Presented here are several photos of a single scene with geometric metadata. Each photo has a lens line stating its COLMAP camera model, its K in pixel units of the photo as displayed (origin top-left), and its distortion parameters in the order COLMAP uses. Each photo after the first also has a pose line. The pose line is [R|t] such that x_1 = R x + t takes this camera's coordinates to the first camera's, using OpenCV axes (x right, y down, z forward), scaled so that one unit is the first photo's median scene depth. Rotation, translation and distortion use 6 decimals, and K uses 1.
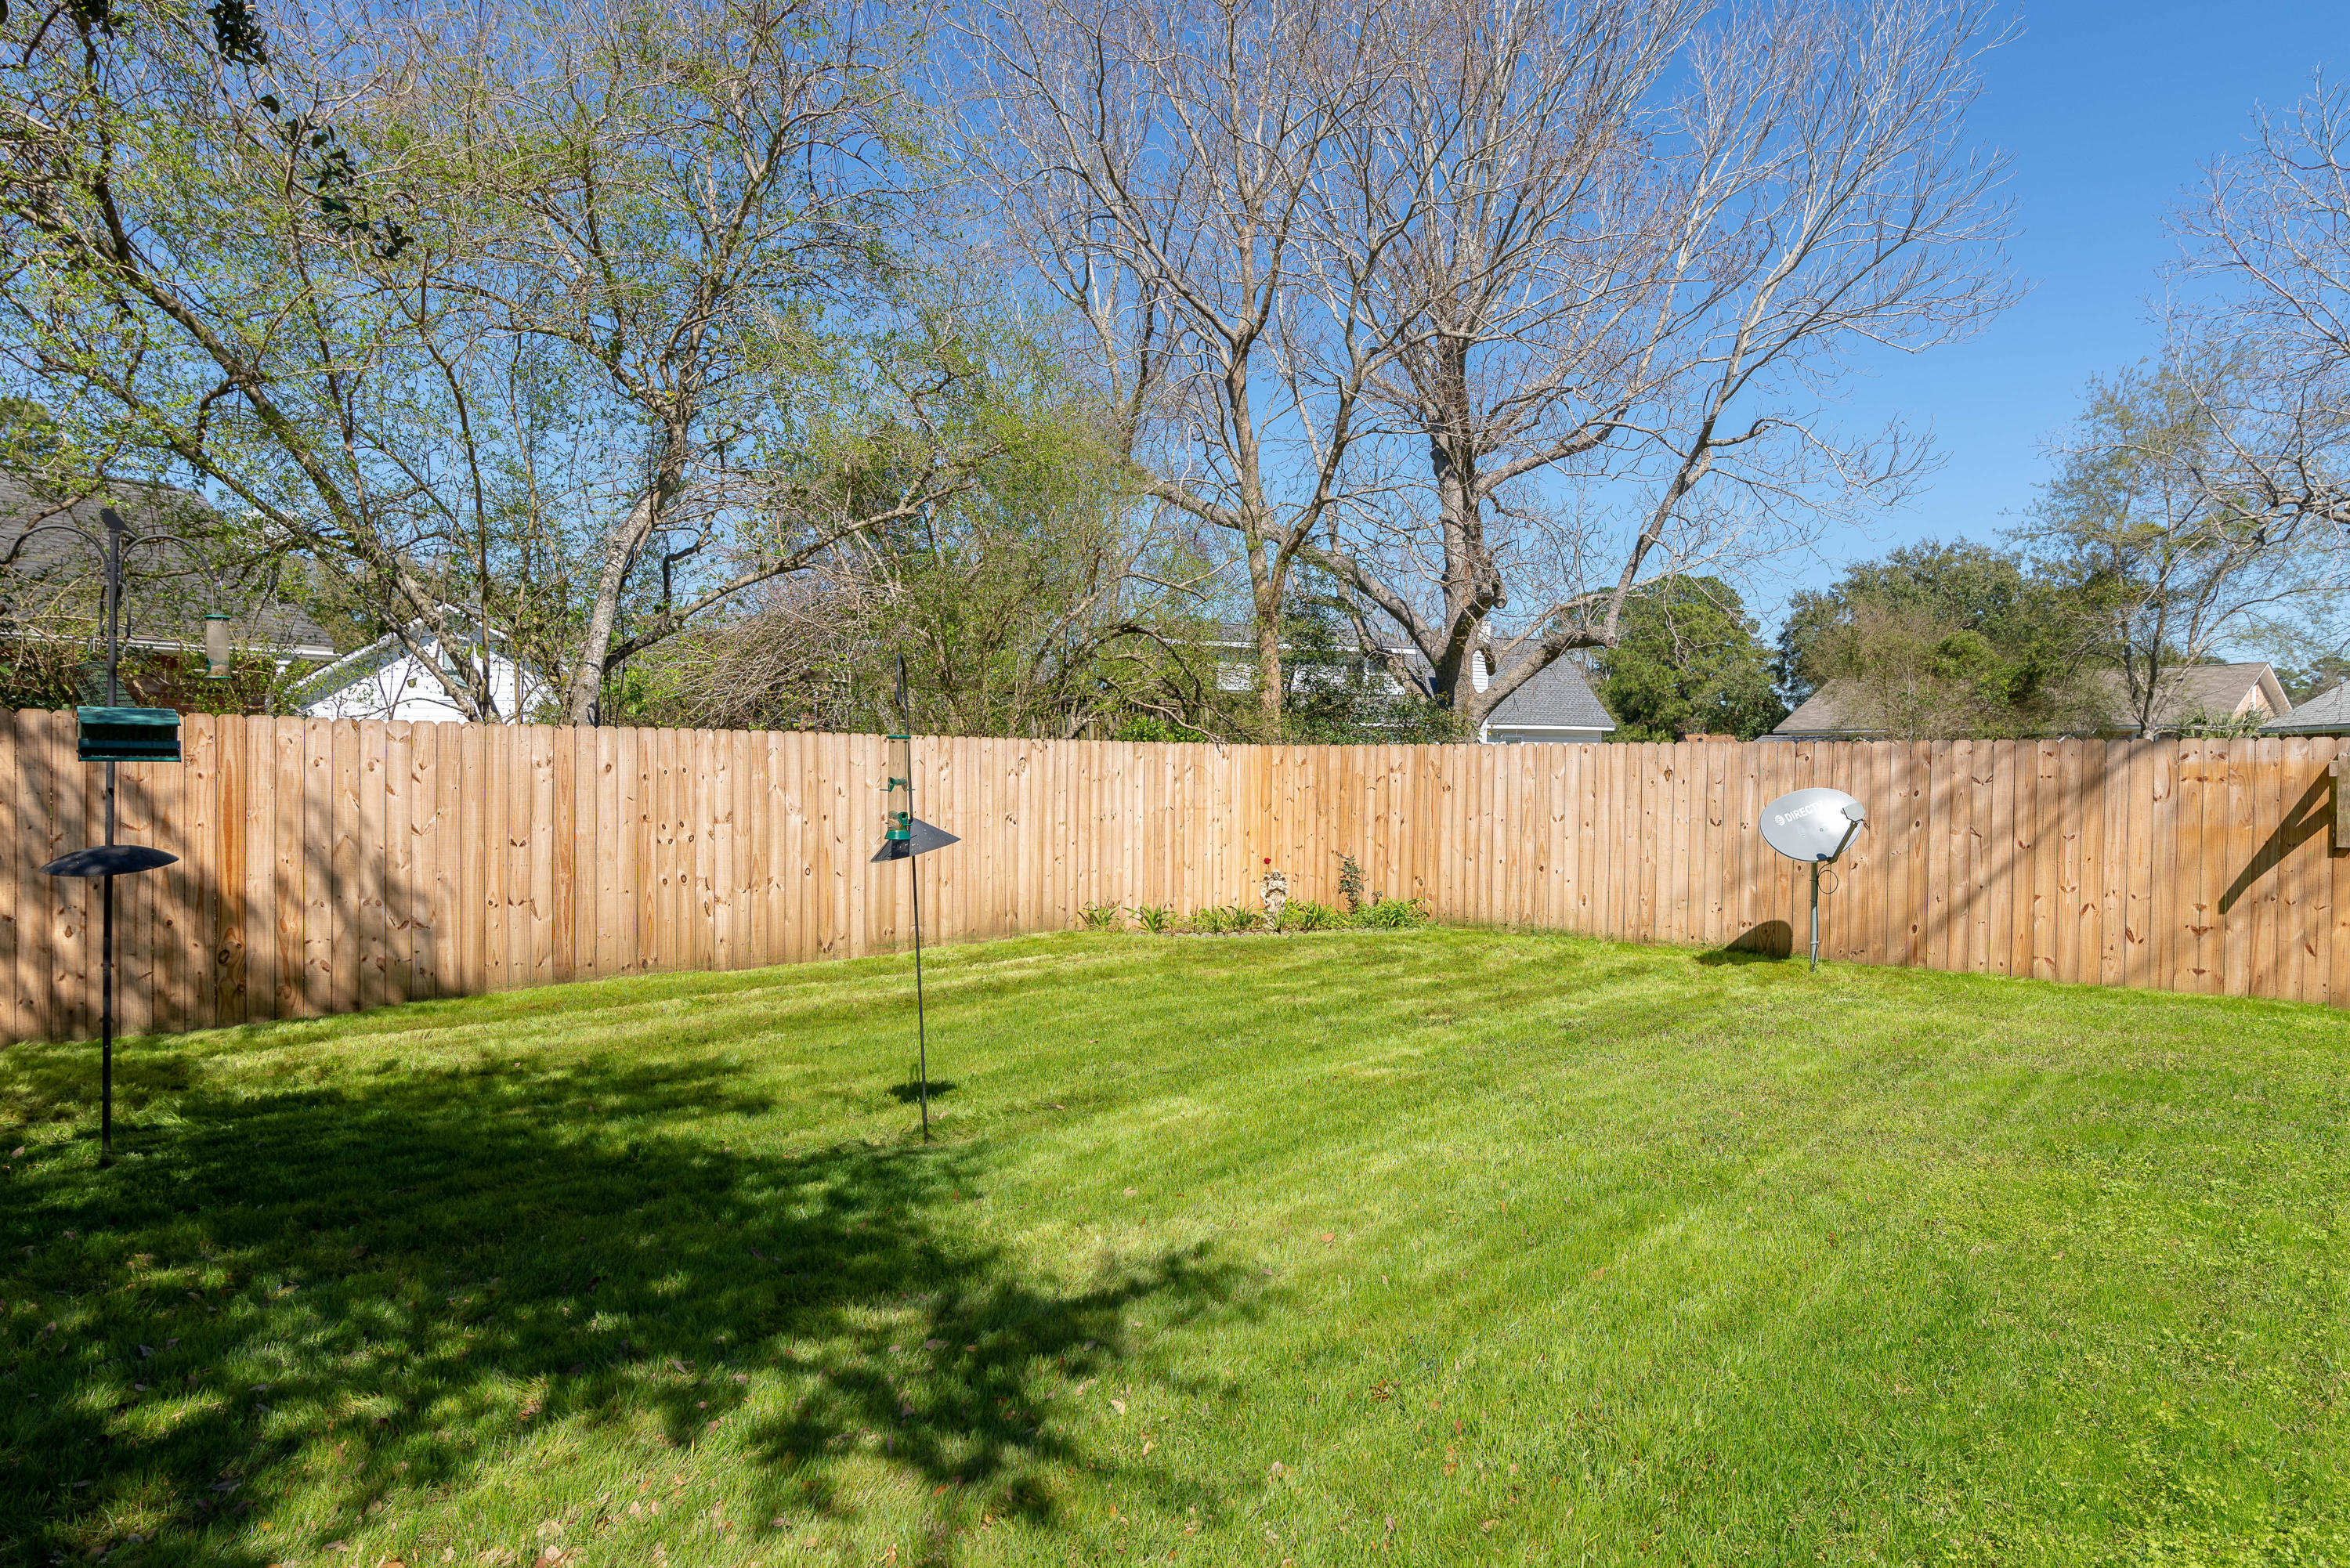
lens RADIAL K [[1520.3, 0, 1227.2], [0, 1520.3, 784.5], [0, 0, 1]] dist [-0.001857, -0.001344]
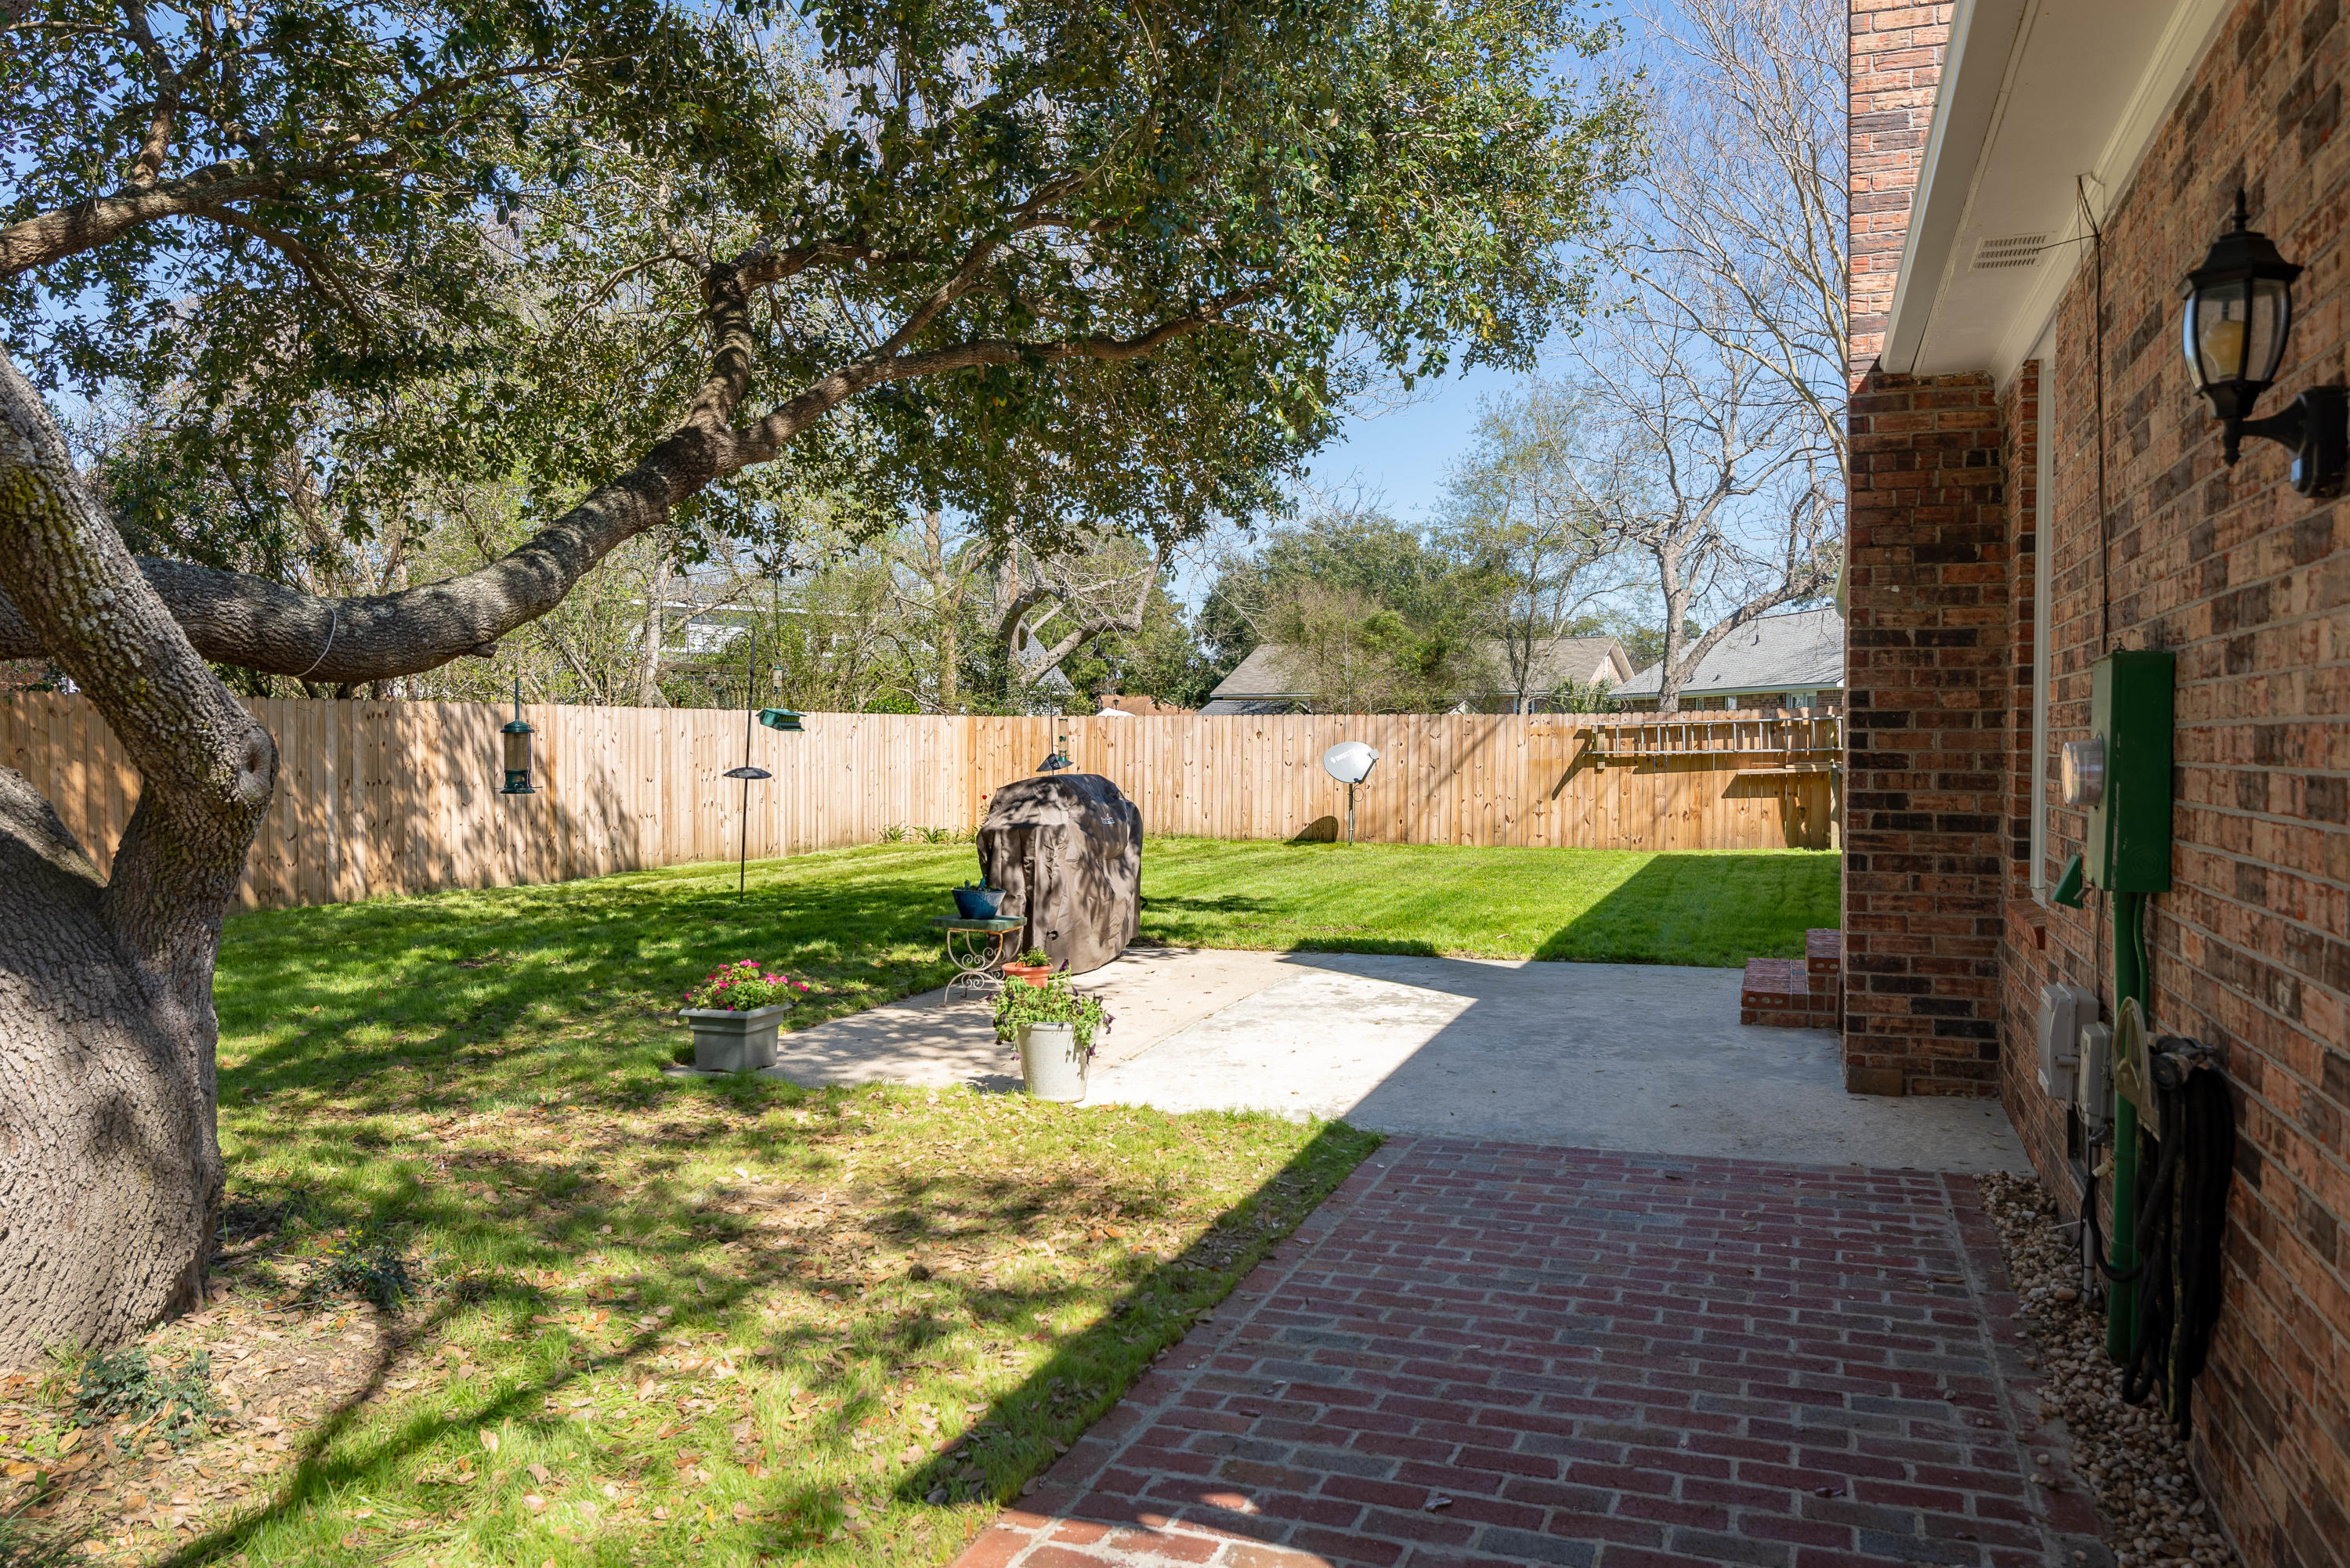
lens RADIAL K [[1861.8, 0, 1175.0], [0, 1861.8, 784.0], [0, 0, 1]] dist [0.002064, 0.000430]
pose [[0.937283, -0.019152, 0.348044, -0.177034], [0.013457, 0.999733, 0.018773, 0.003178], [-0.348311, -0.012912, 0.937290, -0.301832]]
